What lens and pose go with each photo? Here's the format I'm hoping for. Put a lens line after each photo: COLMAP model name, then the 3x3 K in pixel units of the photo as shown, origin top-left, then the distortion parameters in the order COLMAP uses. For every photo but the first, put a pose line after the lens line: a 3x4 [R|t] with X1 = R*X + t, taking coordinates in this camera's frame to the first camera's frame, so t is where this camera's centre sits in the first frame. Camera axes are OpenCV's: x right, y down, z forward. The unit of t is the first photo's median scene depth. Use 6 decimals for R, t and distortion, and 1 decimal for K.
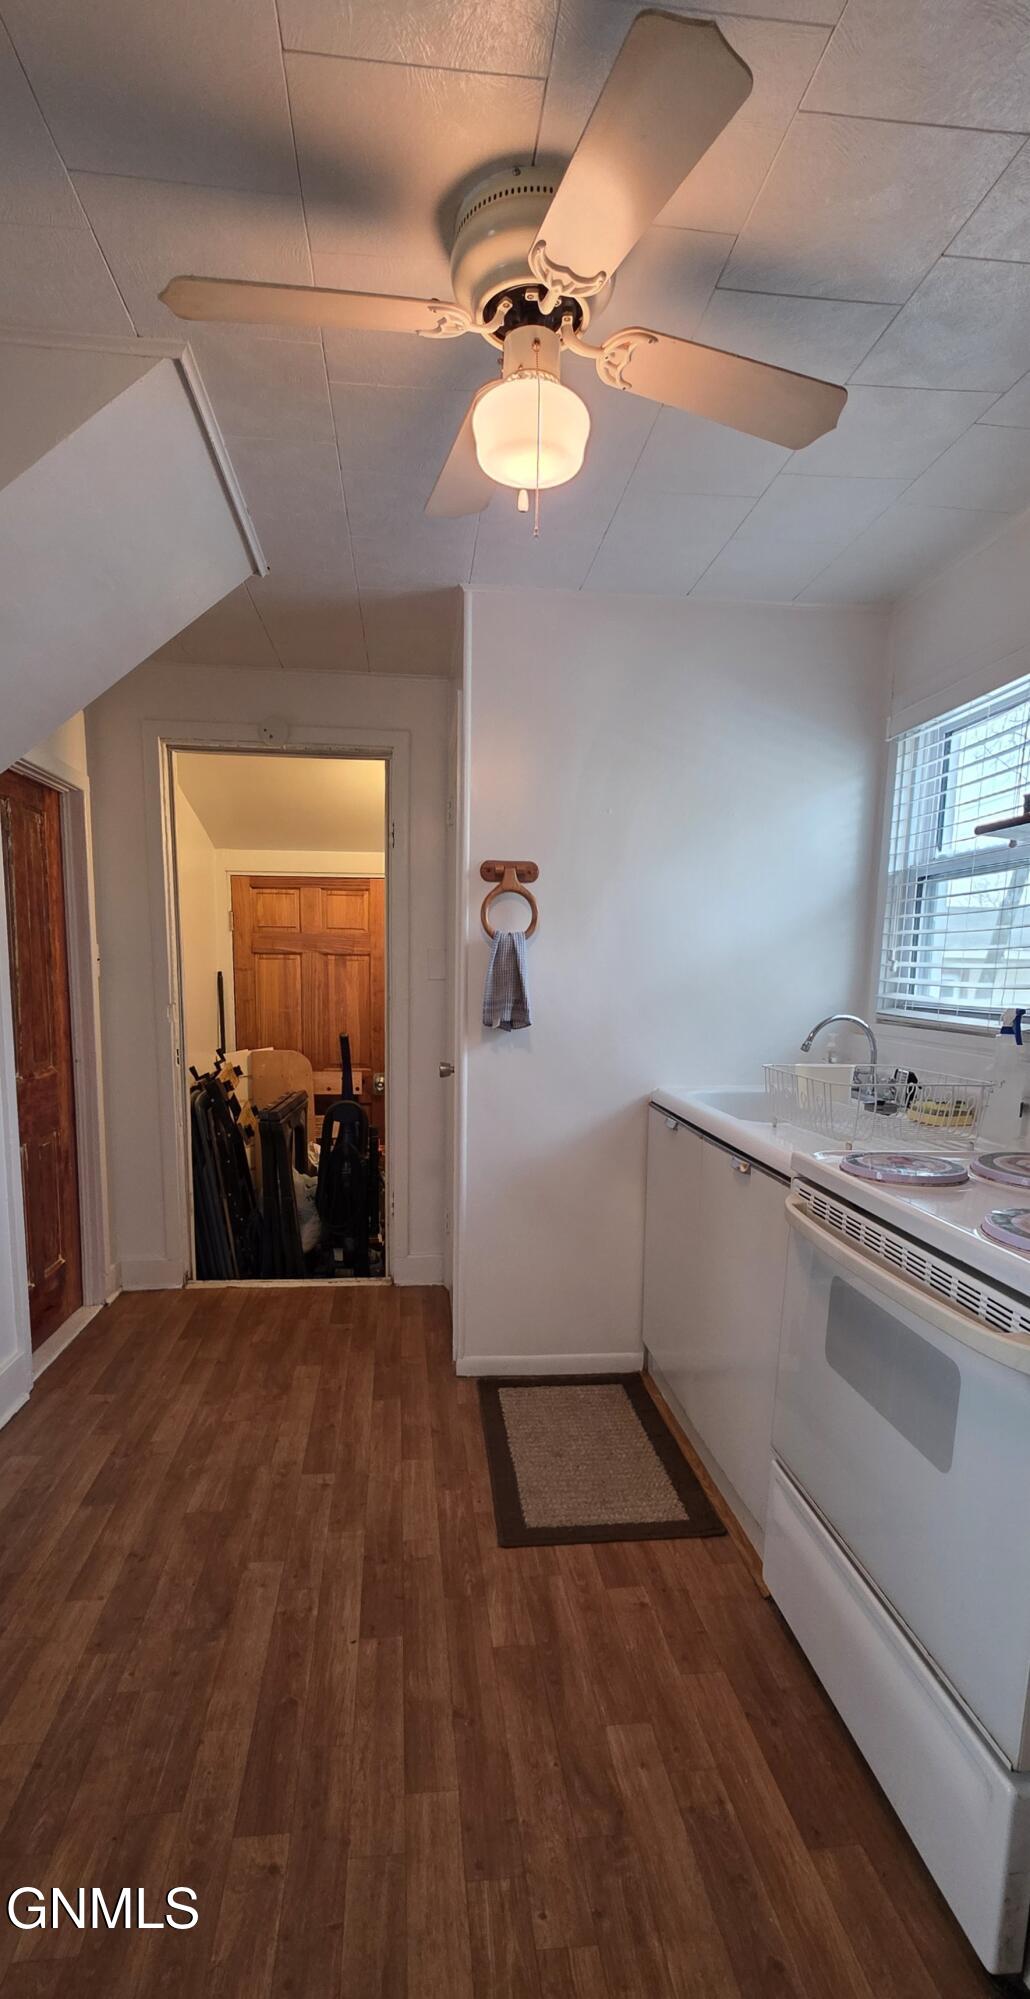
lens RADIAL K [[945.5, 0, 504.2], [0, 945.5, 1109.2], [0, 0, 1]] dist [0.012577, -0.002342]
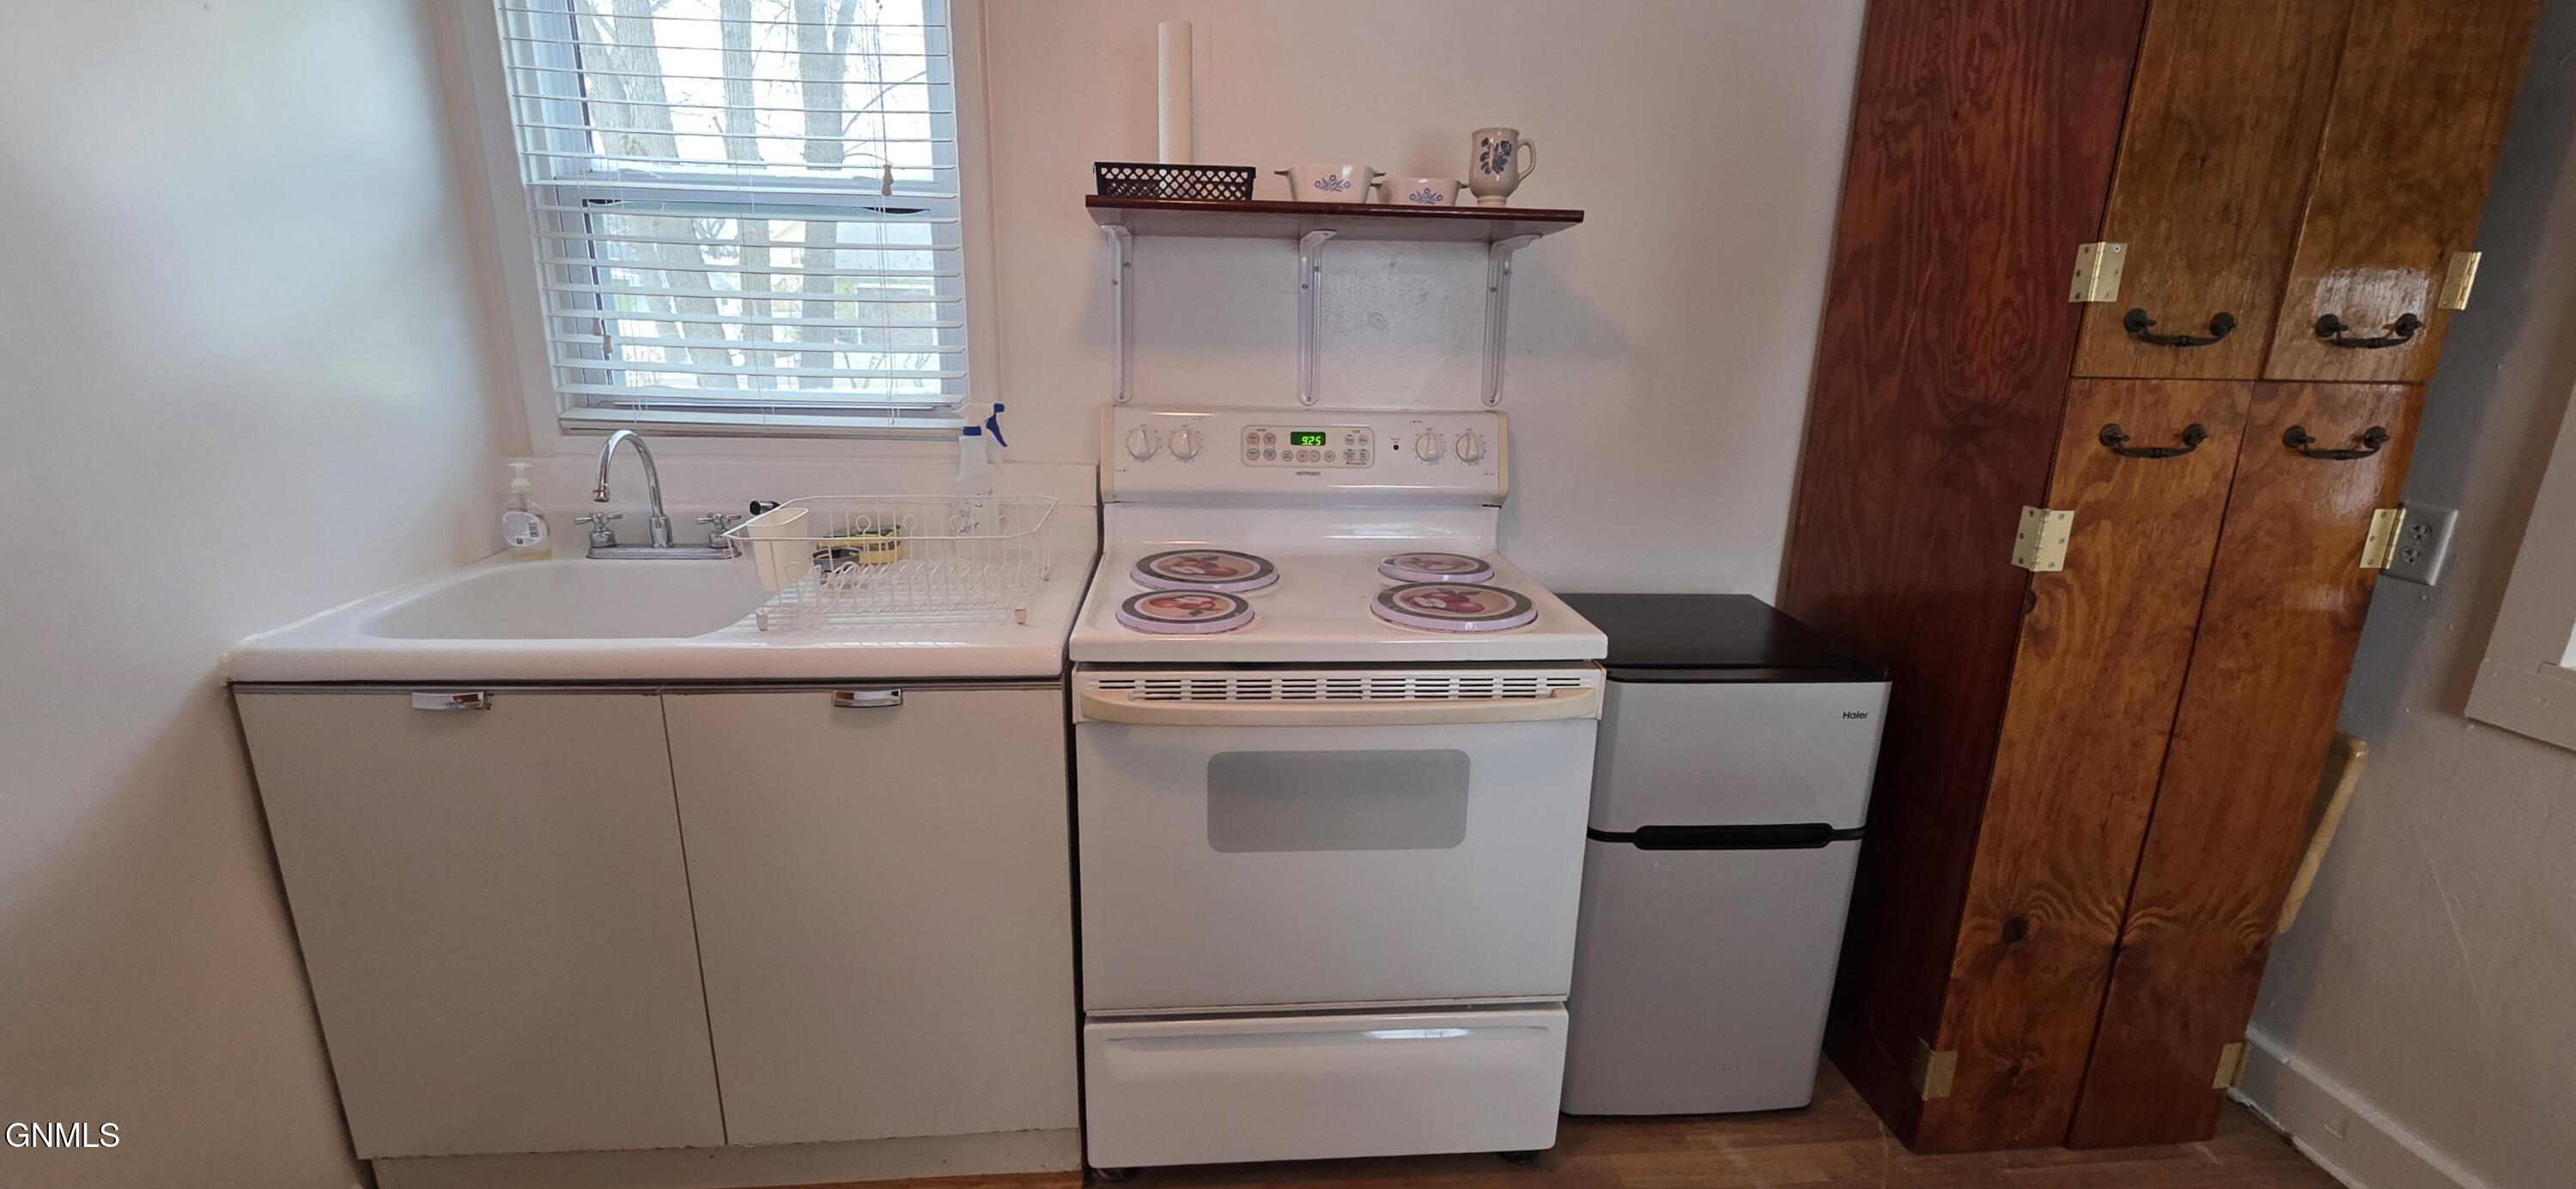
lens RADIAL K [[1055.5, 0, 1288.3], [0, 1055.5, 594.3], [0, 0, 1]] dist [0.001293, 0.000364]
pose [[0.013869, -0.278112, 0.960448, -0.405142], [0.127984, 0.953134, 0.274146, -0.165563], [-0.991679, 0.119120, 0.048813, 0.692775]]
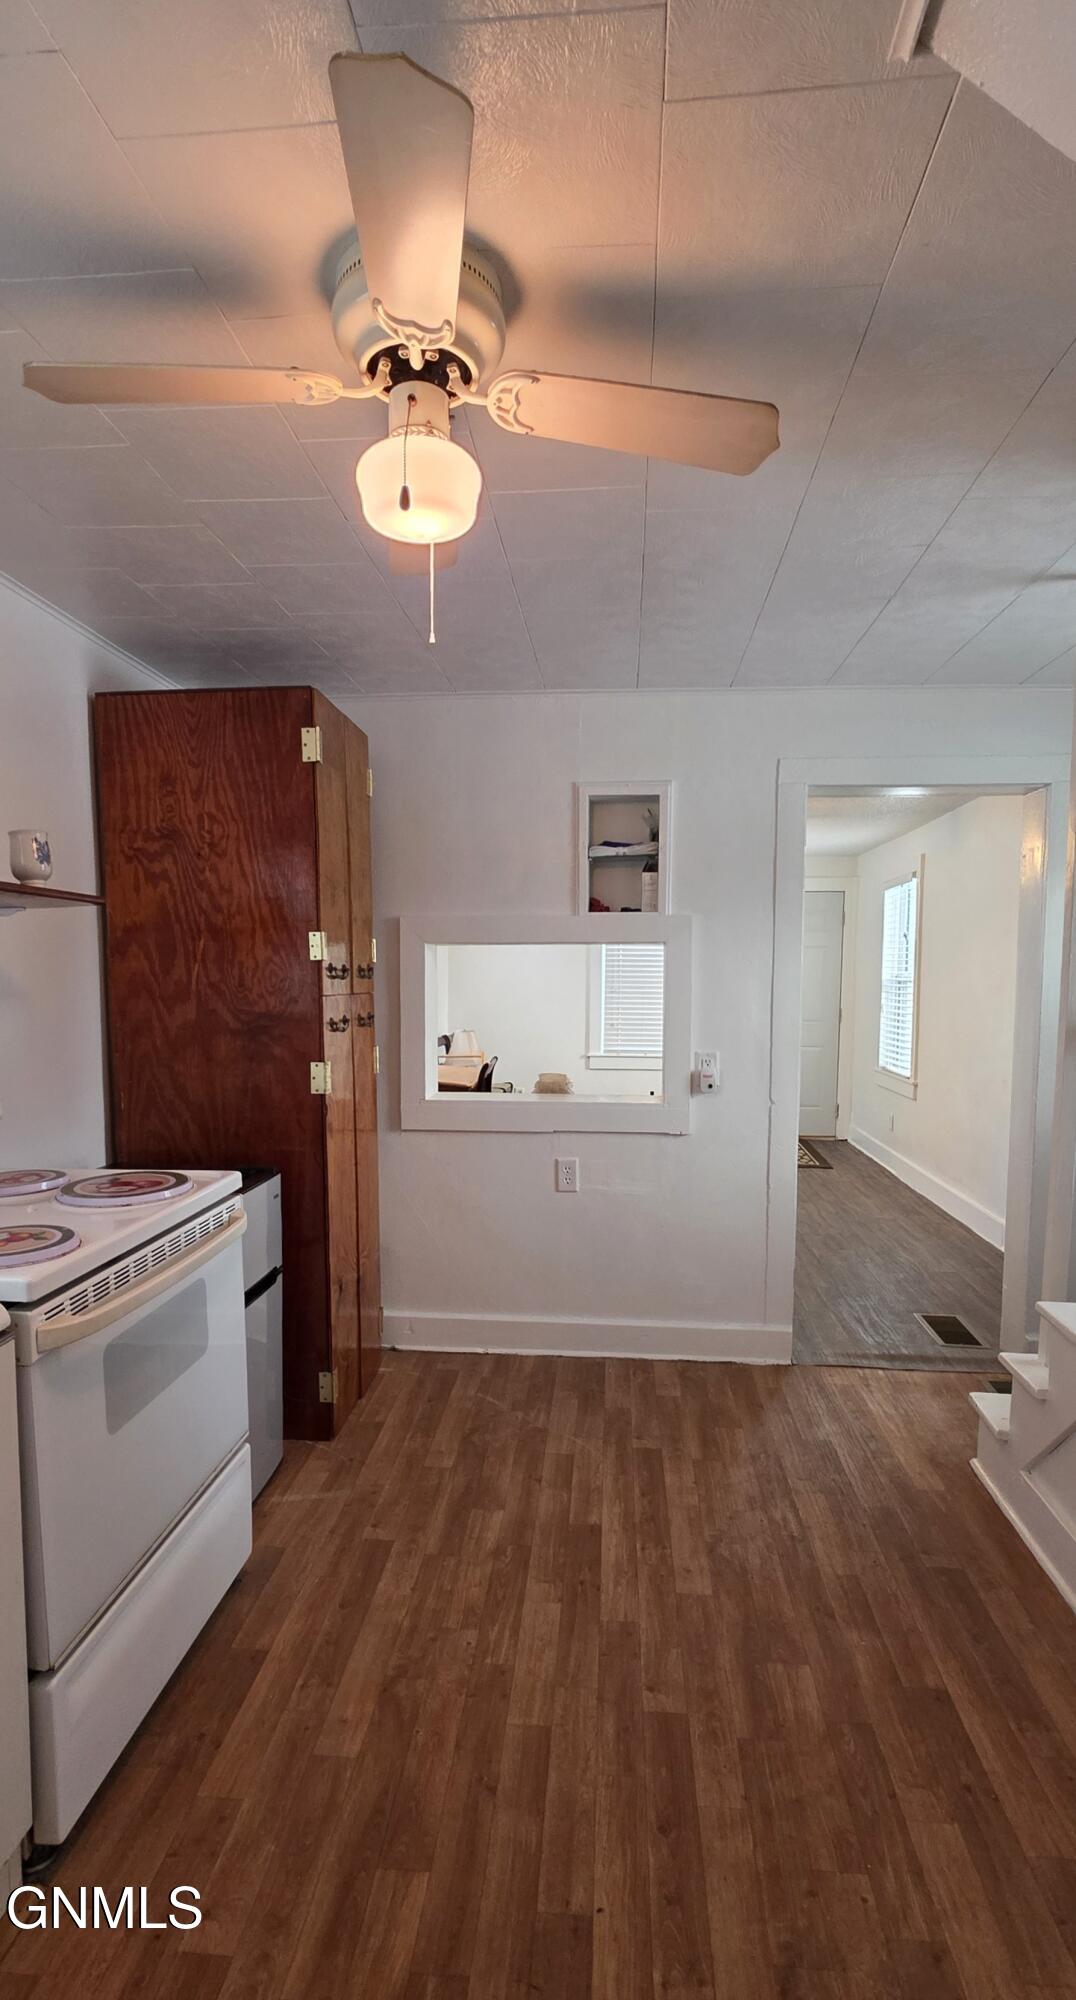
lens RADIAL K [[958.1, 0, 533.7], [0, 958.1, 1067.8], [0, 0, 1]] dist [-0.000049, 0.000213]
pose [[-0.980767, -0.040782, 0.190876, -0.200773], [0.007164, 0.969748, 0.244004, -0.265433], [-0.195053, 0.240678, -0.950804, 1.407766]]
